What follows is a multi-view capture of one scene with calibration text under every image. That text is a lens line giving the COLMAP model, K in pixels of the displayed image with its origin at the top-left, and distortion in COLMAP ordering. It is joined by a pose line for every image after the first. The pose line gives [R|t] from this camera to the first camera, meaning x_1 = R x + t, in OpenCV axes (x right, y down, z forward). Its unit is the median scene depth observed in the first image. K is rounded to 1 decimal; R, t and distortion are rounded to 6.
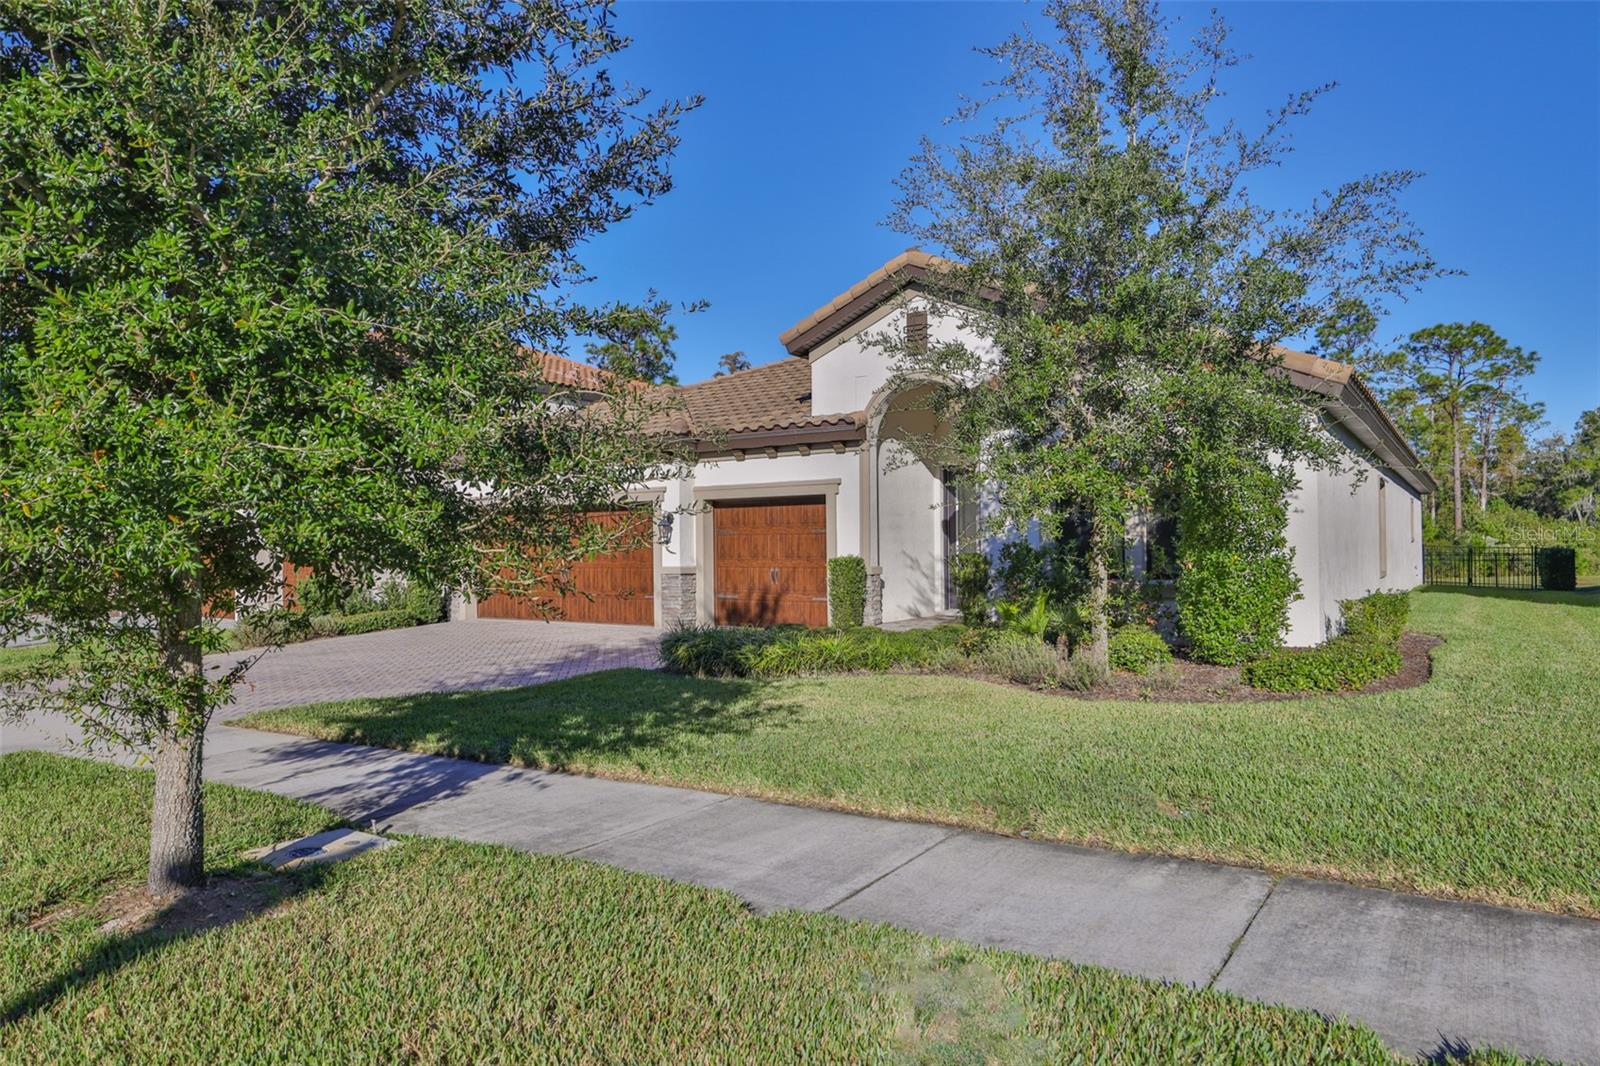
lens RADIAL K [[1013.6, 0, 800.0], [0, 1013.6, 533.0], [0, 0, 1]] dist [-0.000086, 0.000097]
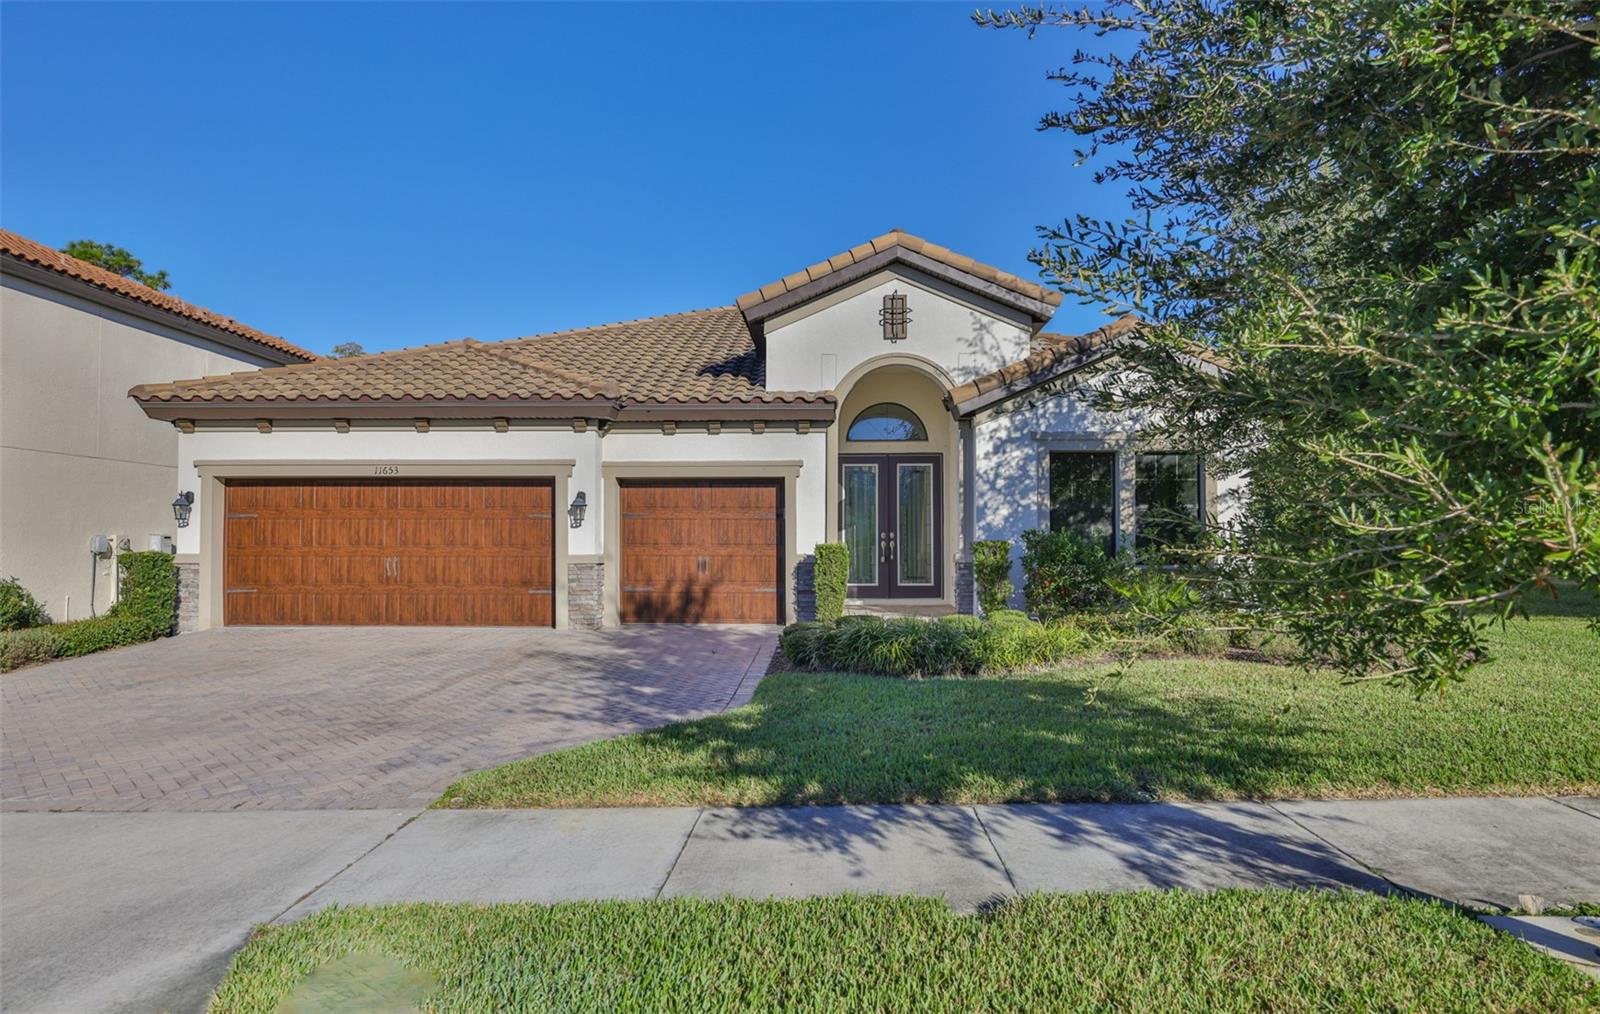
lens RADIAL K [[955.4, 0, 800.9], [0, 955.4, 528.4], [0, 0, 1]] dist [-0.049788, -0.000453]
pose [[0.846492, 0.010212, 0.532303, -0.402682], [-0.014255, 0.999892, 0.003487, 0.005756], [-0.532210, -0.010540, 0.846547, 0.235079]]
